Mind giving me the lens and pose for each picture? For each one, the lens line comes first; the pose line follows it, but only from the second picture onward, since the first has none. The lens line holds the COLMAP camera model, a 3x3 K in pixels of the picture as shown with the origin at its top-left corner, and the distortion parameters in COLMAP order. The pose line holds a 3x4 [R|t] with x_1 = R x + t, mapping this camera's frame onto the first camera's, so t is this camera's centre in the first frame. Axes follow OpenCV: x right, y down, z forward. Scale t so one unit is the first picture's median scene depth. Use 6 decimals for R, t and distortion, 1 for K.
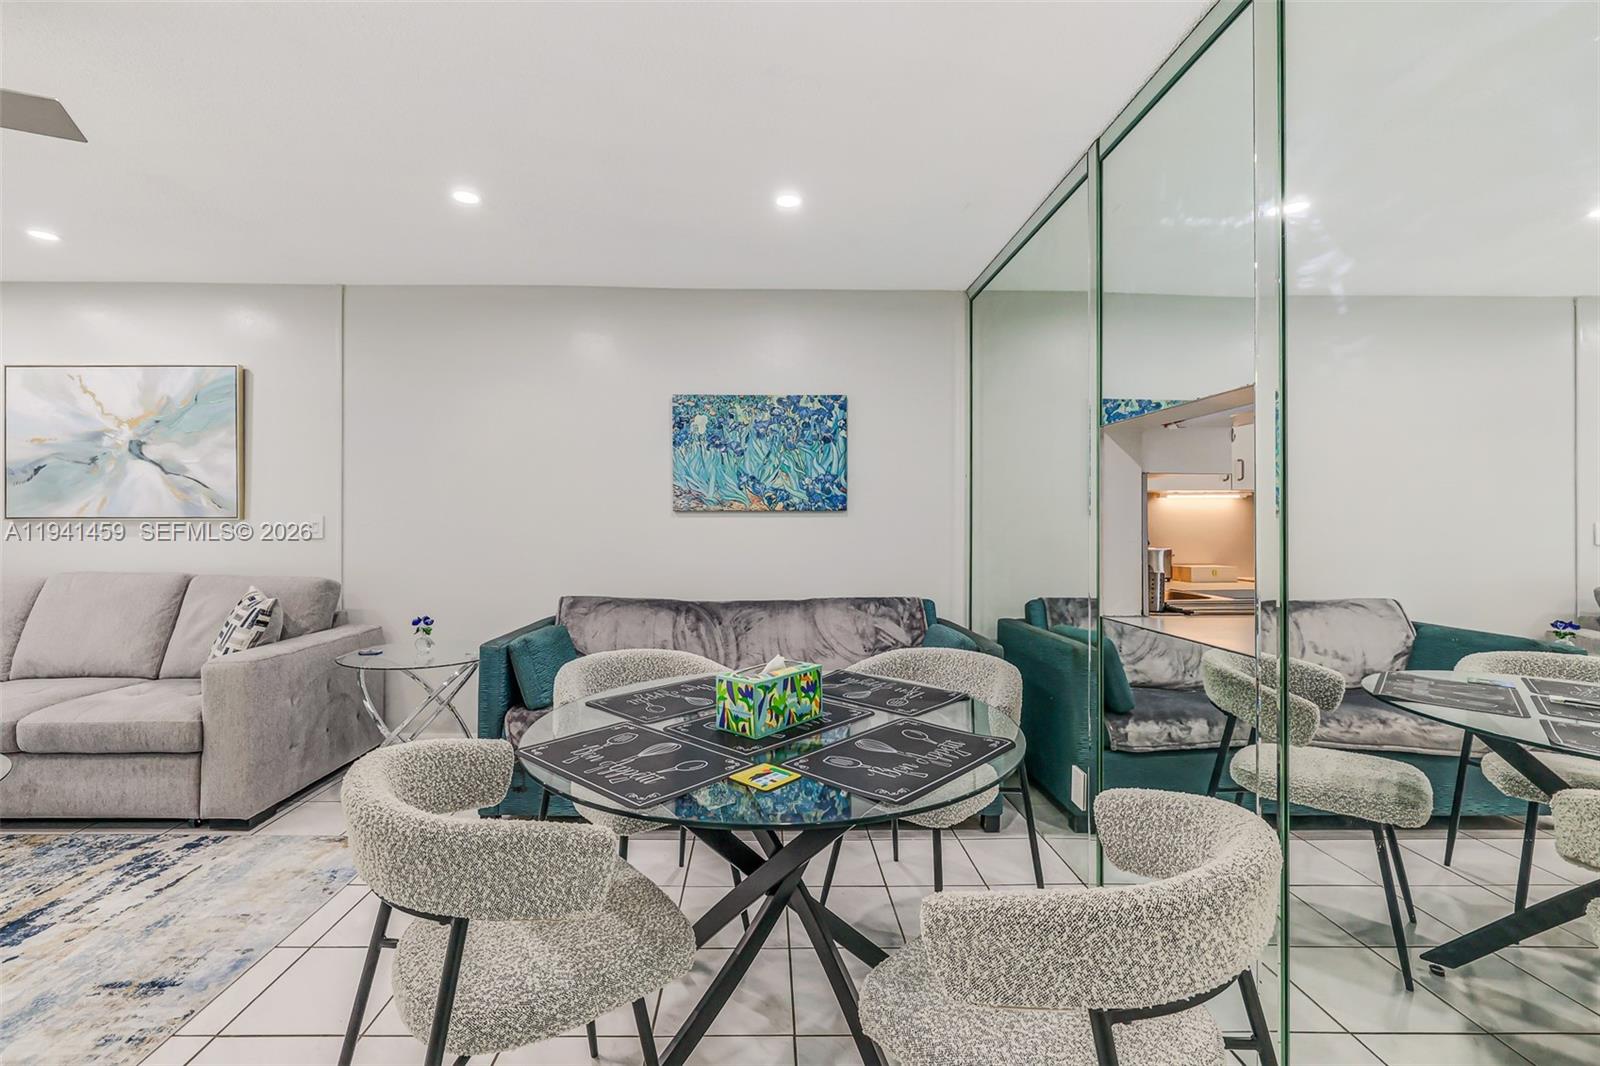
lens RADIAL K [[689.8, 0, 776.1], [0, 689.8, 513.9], [0, 0, 1]] dist [-0.002194, -0.000431]
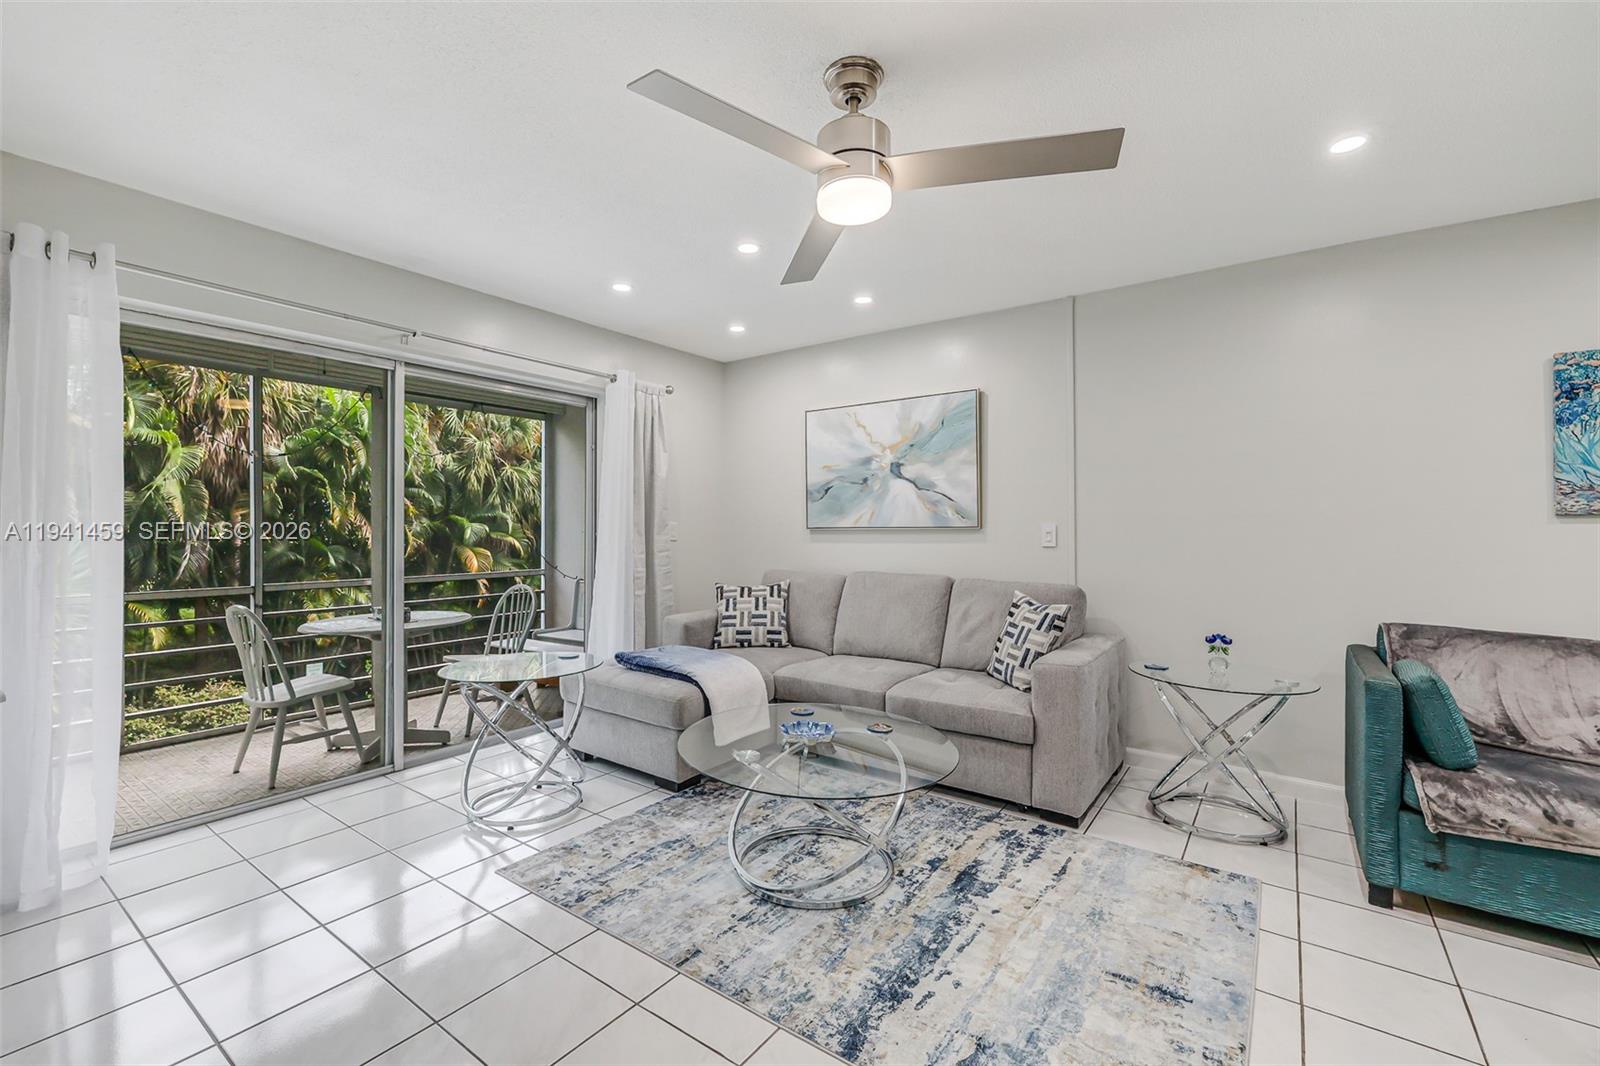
lens RADIAL K [[687.0, 0, 779.9], [0, 687.0, 528.6], [0, 0, 1]] dist [0.000120, 0.000013]
pose [[0.791700, -0.002518, -0.610905, -0.362509], [0.008963, 0.999932, 0.007493, -0.003017], [0.610845, -0.011407, 0.791668, -0.065789]]
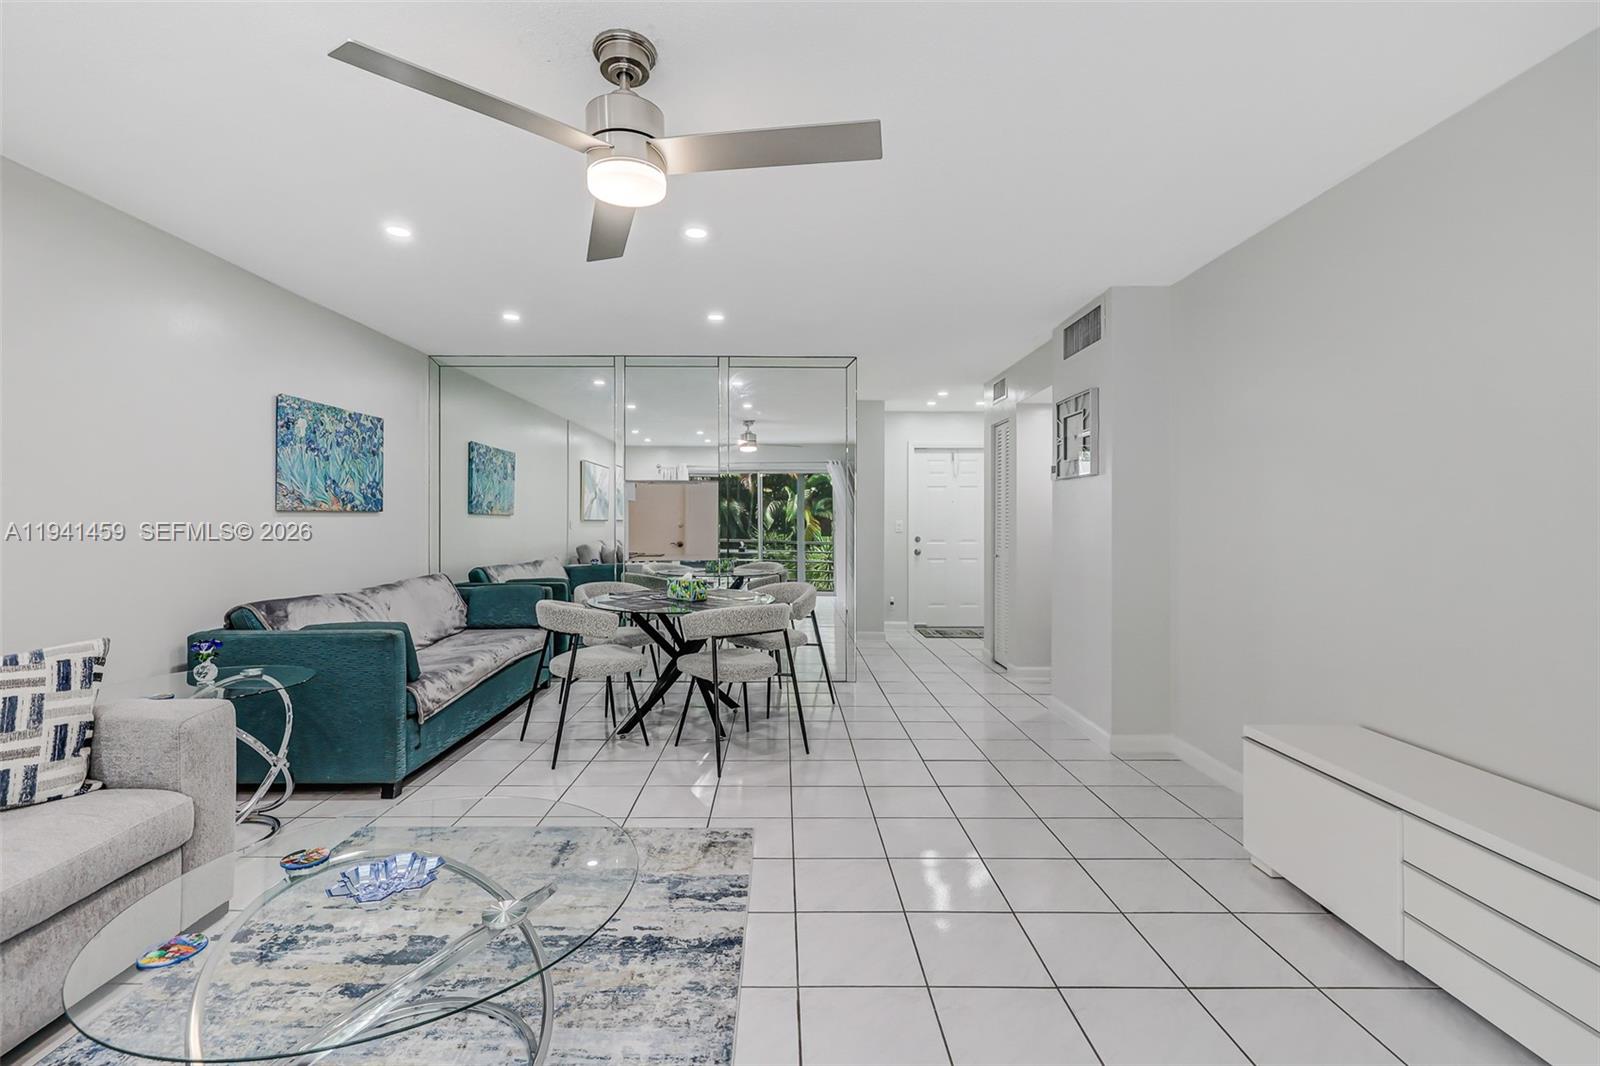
lens RADIAL K [[673.7, 0, 778.0], [0, 673.7, 519.3], [0, 0, 1]] dist [-0.001716, -0.000253]
pose [[0.026273, -0.003368, 0.999649, -1.131894], [-0.014755, 0.999884, 0.003757, -0.005925], [-0.999546, -0.014849, 0.026220, 0.260963]]
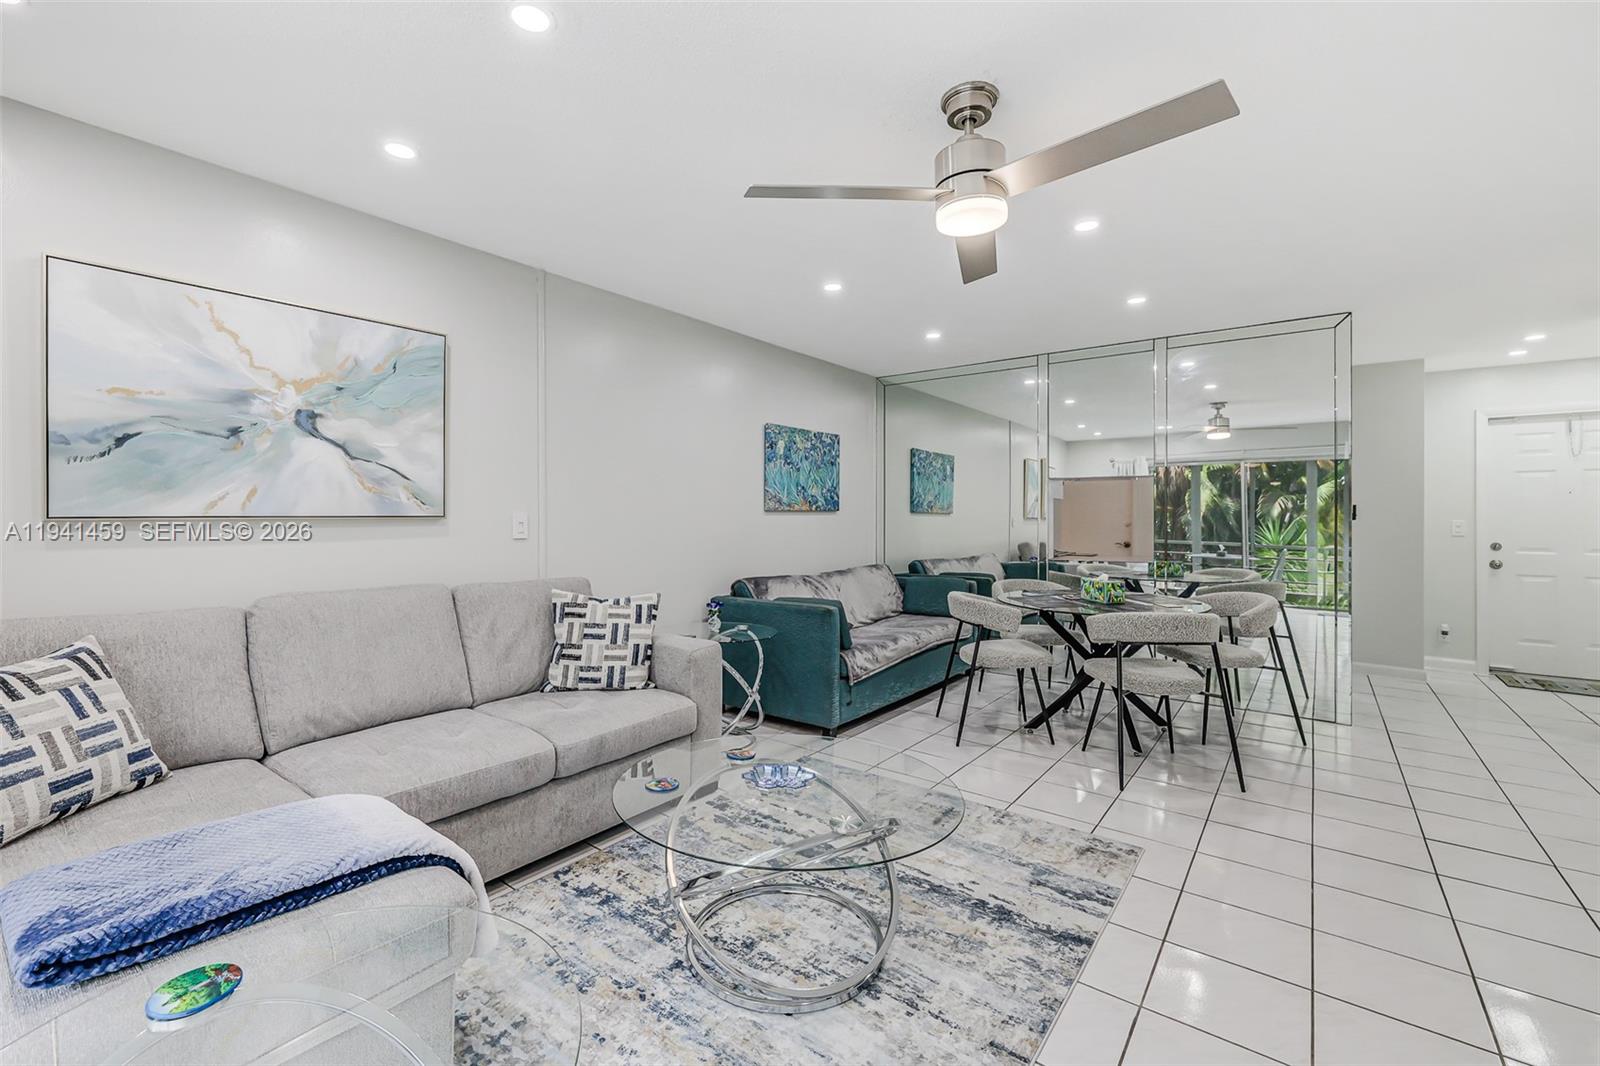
lens RADIAL K [[673.8, 0, 787.4], [0, 673.8, 514.3], [0, 0, 1]] dist [-0.001759, -0.000272]
pose [[0.630054, 0.000697, 0.776551, -1.162706], [-0.011138, 0.999905, 0.008139, -0.008322], [-0.776471, -0.013777, 0.630002, 0.154681]]
